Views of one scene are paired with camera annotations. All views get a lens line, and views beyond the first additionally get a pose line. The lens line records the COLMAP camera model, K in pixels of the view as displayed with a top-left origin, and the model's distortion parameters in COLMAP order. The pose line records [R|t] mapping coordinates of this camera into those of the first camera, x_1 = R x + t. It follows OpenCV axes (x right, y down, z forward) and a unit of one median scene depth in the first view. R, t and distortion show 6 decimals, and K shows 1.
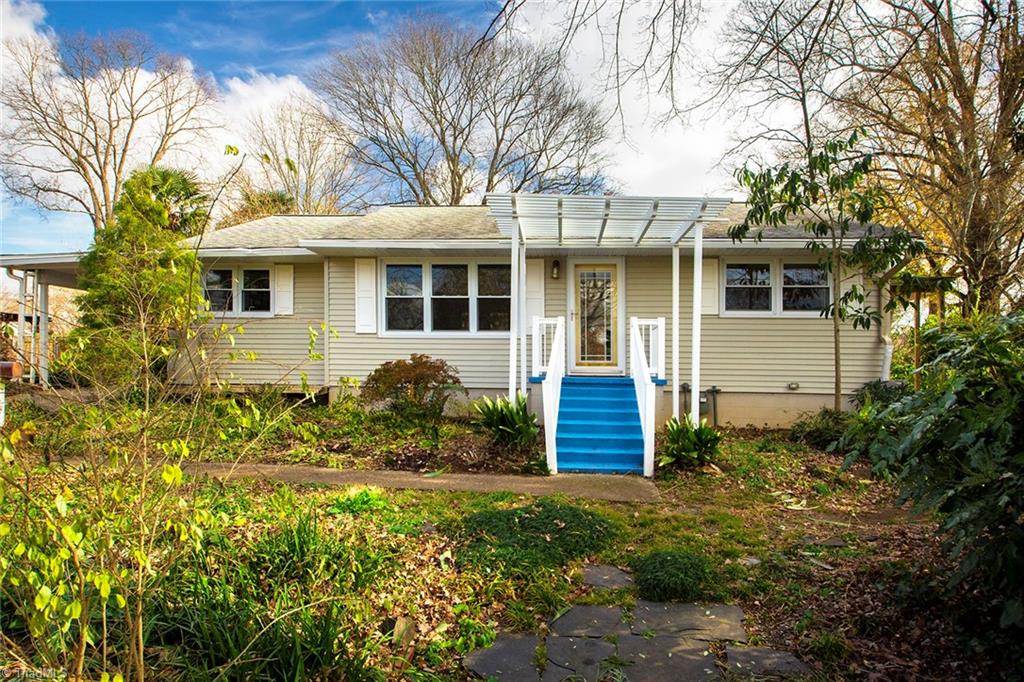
lens RADIAL K [[633.4, 0, 510.9], [0, 633.4, 344.9], [0, 0, 1]] dist [0.075097, -0.109769]
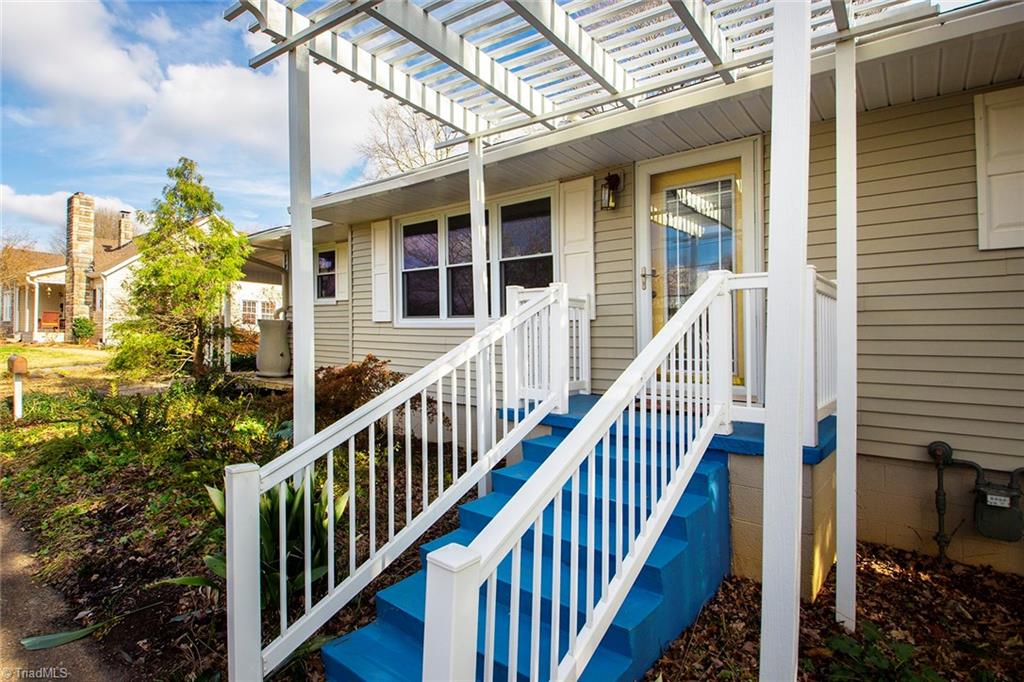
lens RADIAL K [[493.2, 0, 512.0], [0, 493.2, 341.0], [0, 0, 1]] dist [0.028479, -0.033642]
pose [[0.821359, 0.005027, -0.570389, 0.234578], [0.007215, 0.999790, 0.019200, -0.006384], [0.570366, -0.019886, 0.821150, 0.632901]]
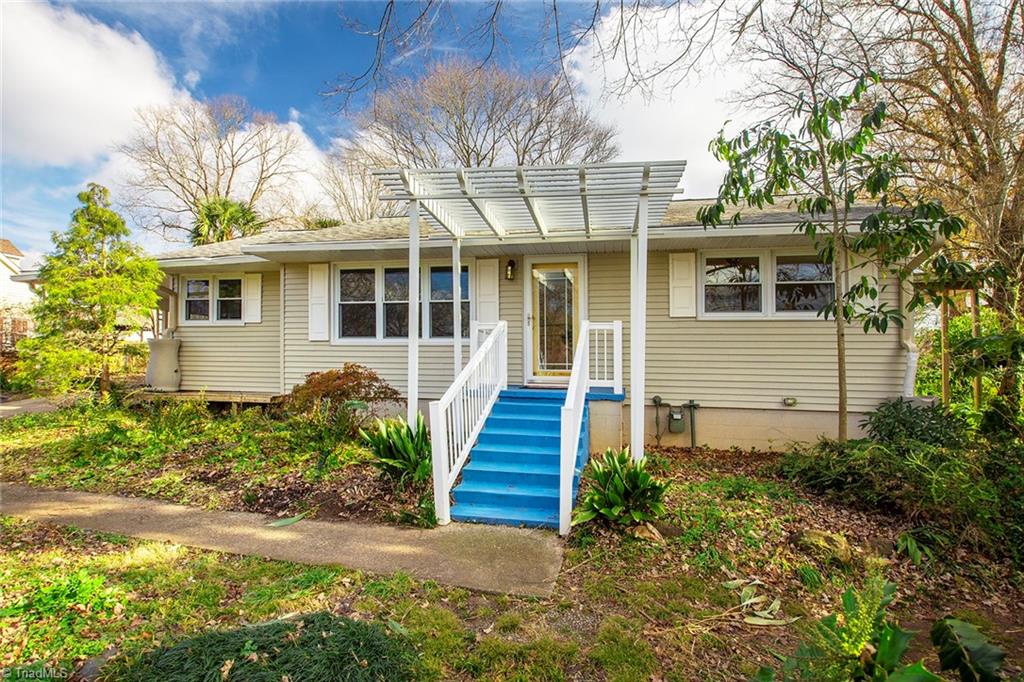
lens RADIAL K [[493.2, 0, 512.0], [0, 493.2, 341.0], [0, 0, 1]] dist [0.028479, -0.033642]
pose [[0.990192, -0.005128, -0.139622, 0.173423], [0.003671, 0.999936, -0.010691, -0.009036], [0.139668, 0.010074, 0.990147, 0.306827]]
